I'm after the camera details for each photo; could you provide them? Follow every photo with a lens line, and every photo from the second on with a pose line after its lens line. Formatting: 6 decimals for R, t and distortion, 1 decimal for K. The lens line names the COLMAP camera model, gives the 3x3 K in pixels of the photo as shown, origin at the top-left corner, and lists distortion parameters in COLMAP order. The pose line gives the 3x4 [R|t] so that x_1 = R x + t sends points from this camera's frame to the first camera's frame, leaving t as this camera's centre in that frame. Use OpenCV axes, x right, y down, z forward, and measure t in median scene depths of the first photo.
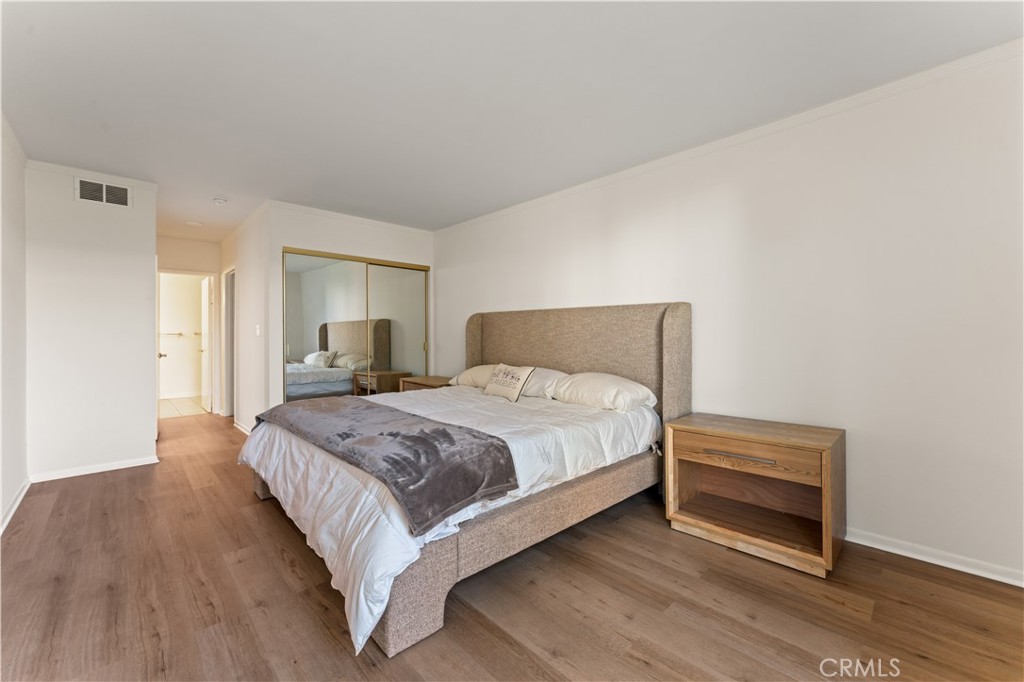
lens RADIAL K [[413.4, 0, 508.1], [0, 413.4, 340.1], [0, 0, 1]] dist [-0.002678, -0.000468]
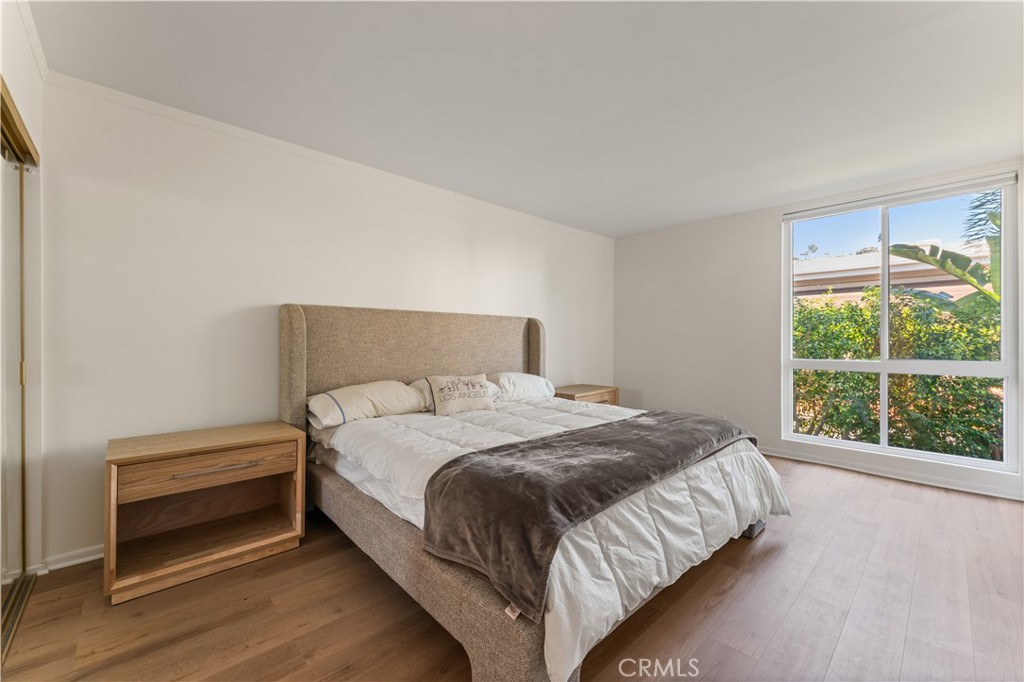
lens RADIAL K [[413.4, 0, 508.3], [0, 413.4, 337.8], [0, 0, 1]] dist [-0.002678, -0.000468]
pose [[0.004484, -0.000708, 0.999990, -0.807215], [0.000371, 1.000000, 0.000706, -0.018283], [-0.999990, 0.000368, 0.004484, 0.820044]]
